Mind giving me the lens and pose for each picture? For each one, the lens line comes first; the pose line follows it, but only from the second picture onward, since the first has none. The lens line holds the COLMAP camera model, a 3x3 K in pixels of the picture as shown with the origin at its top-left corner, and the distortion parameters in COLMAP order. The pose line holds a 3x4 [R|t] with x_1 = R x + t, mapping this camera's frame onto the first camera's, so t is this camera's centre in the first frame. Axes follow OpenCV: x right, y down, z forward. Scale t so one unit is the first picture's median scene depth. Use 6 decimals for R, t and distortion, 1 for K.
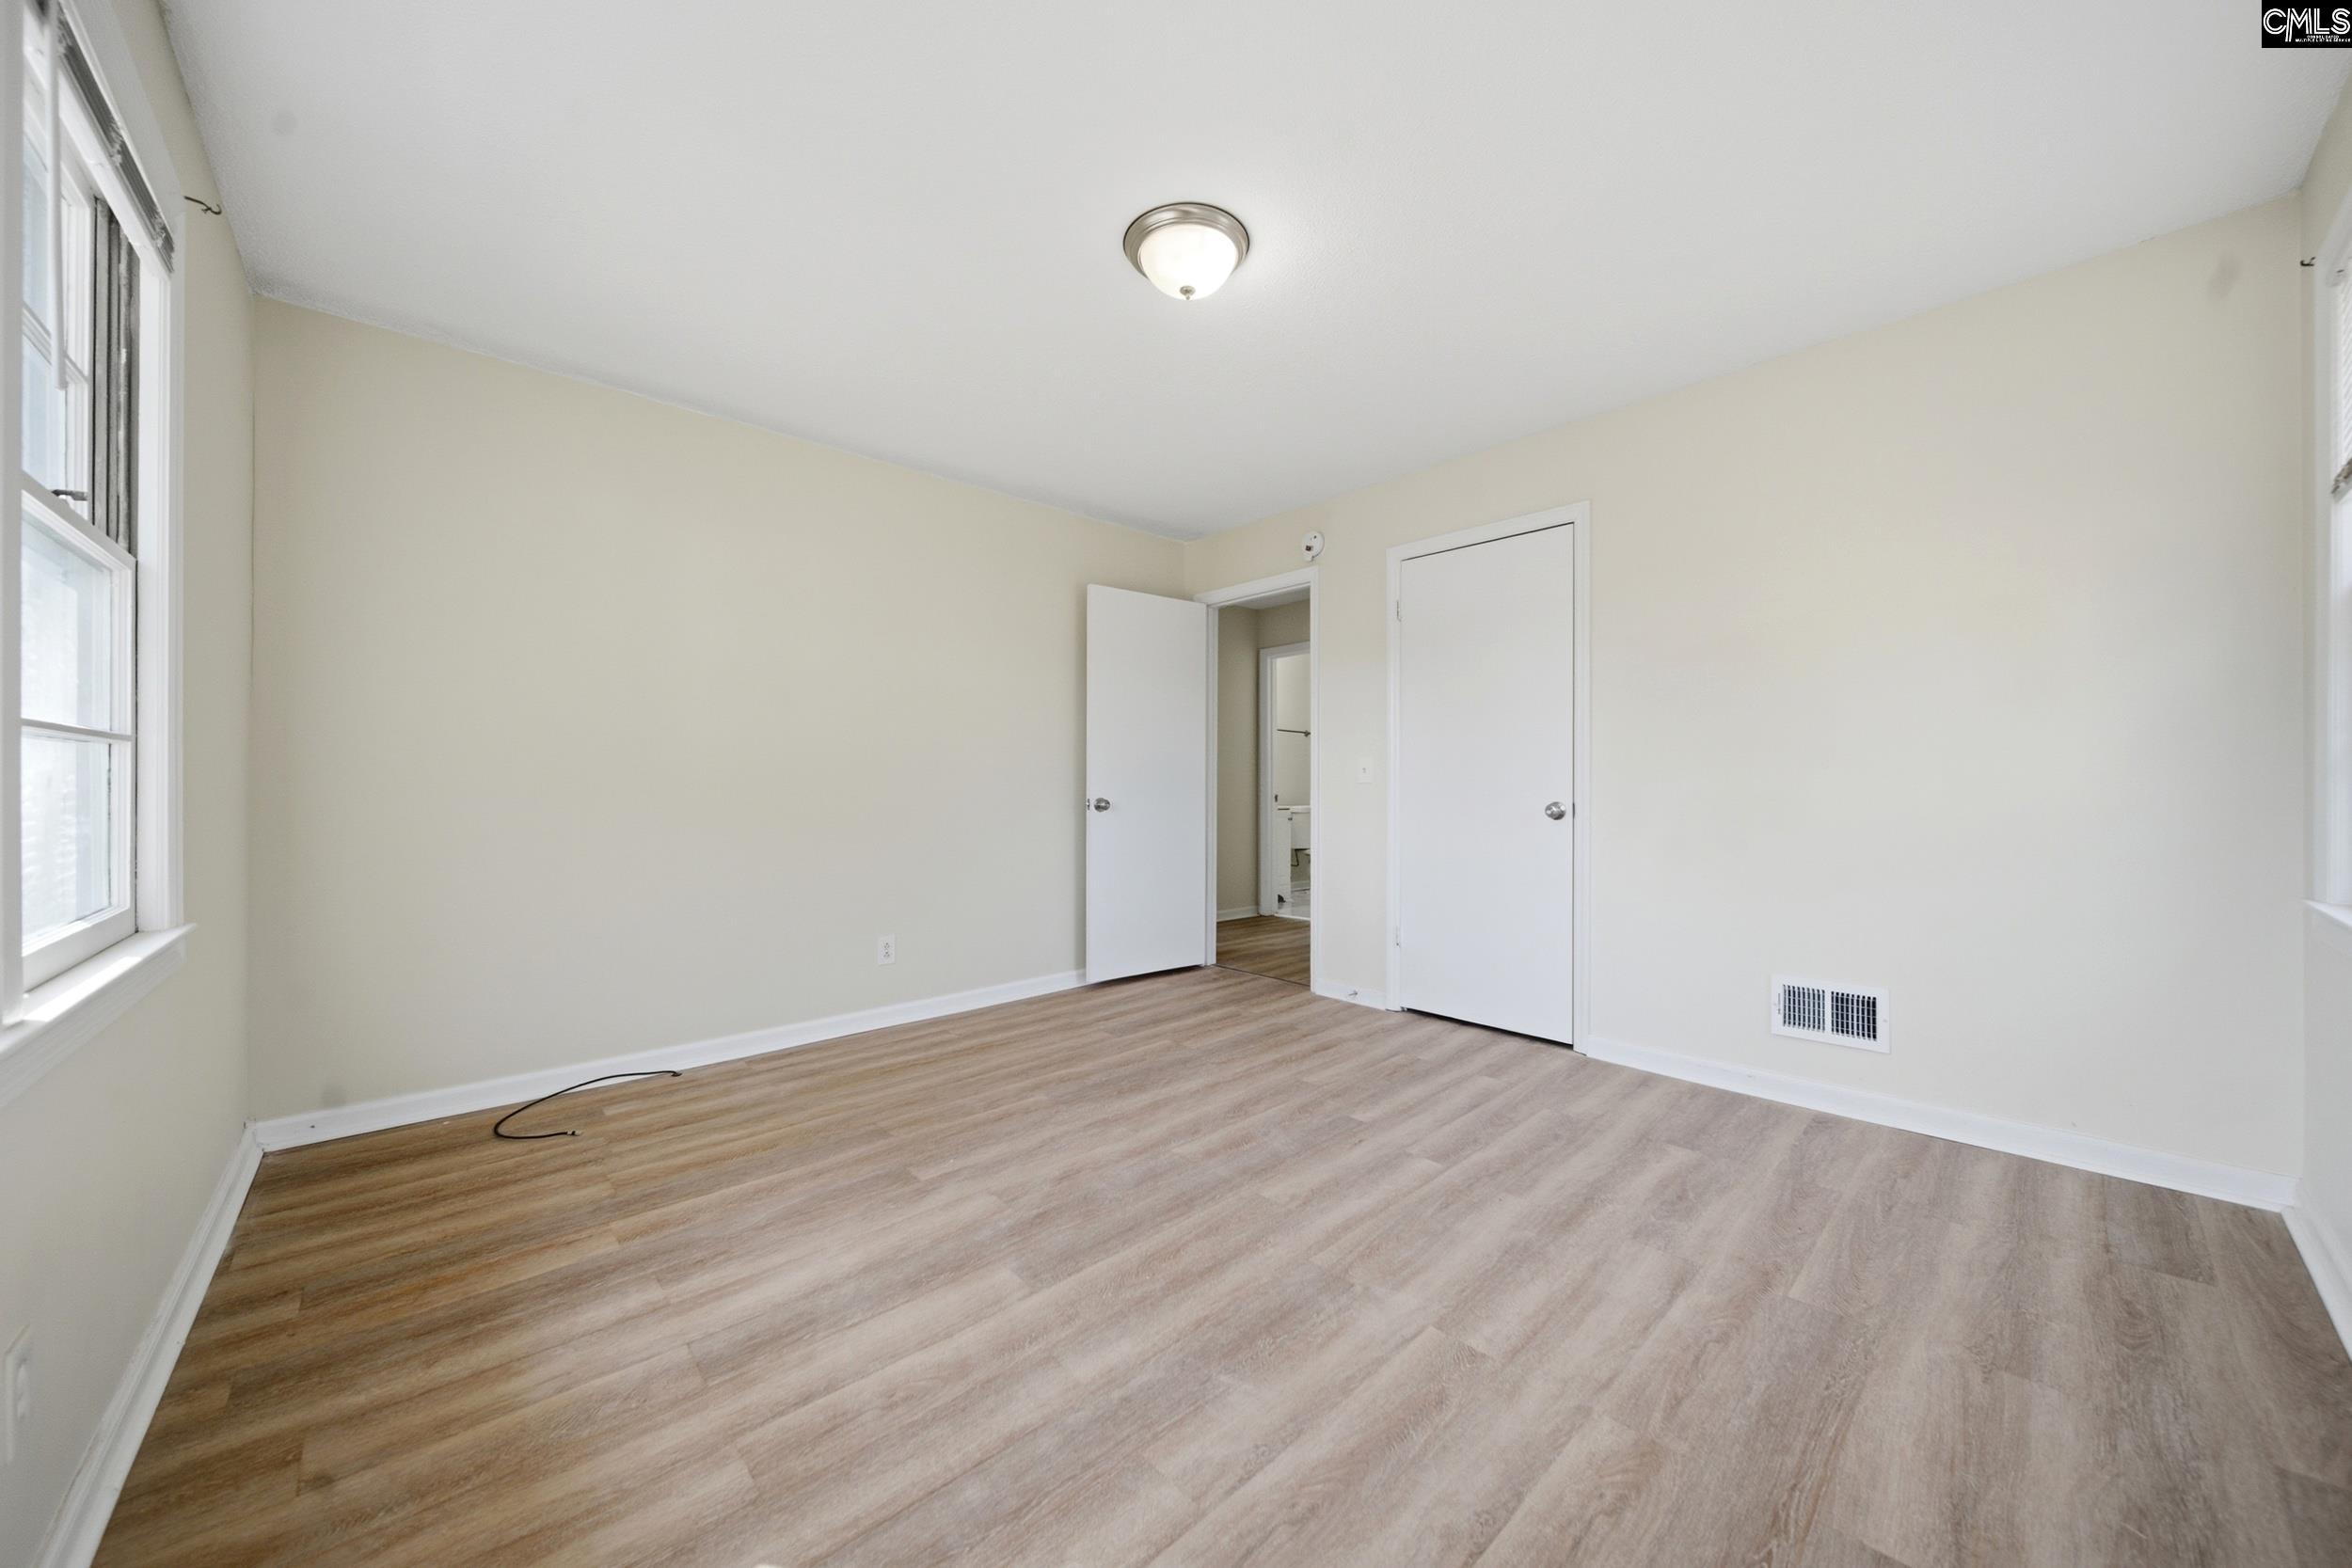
lens RADIAL K [[824.4, 0, 1176.6], [0, 824.4, 779.2], [0, 0, 1]] dist [-0.000788, -0.000368]
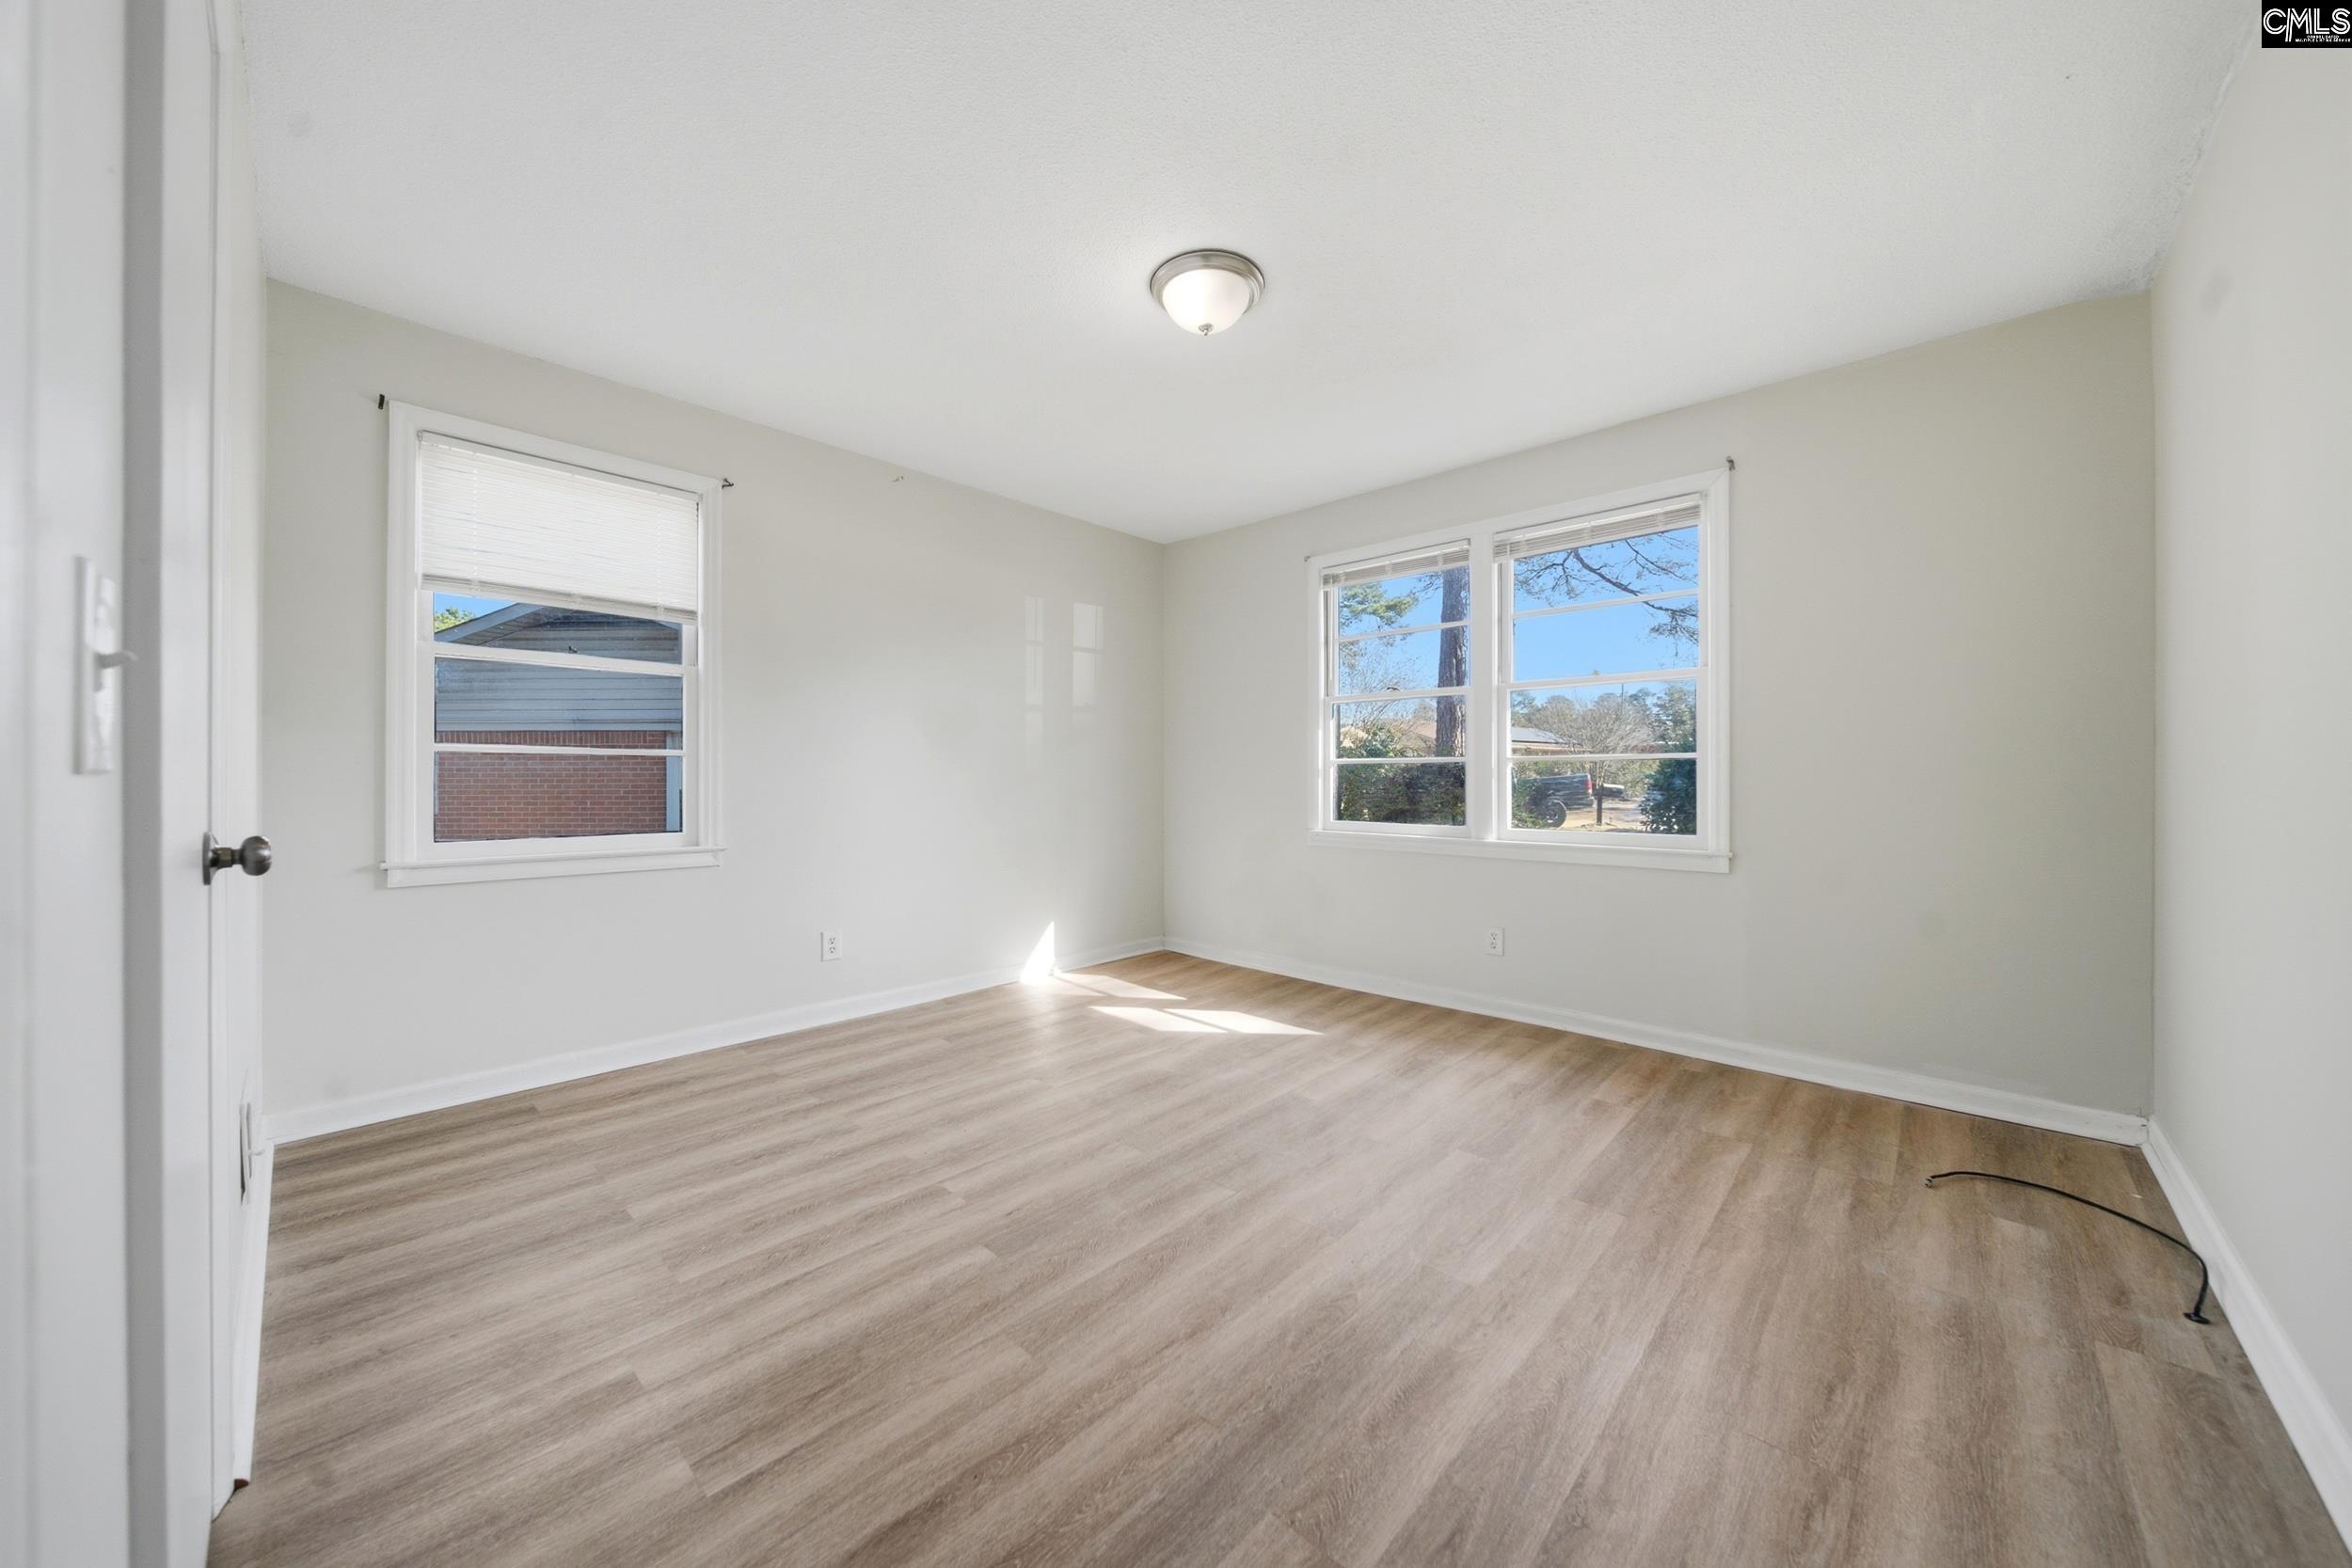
lens RADIAL K [[824.4, 0, 1176.6], [0, 824.4, 779.2], [0, 0, 1]] dist [-0.000788, -0.000368]
pose [[-0.997479, 0.001948, -0.070929, 0.129192], [0.002242, 0.999989, -0.004063, 0.011710], [0.070920, -0.004212, -0.997473, 2.071776]]
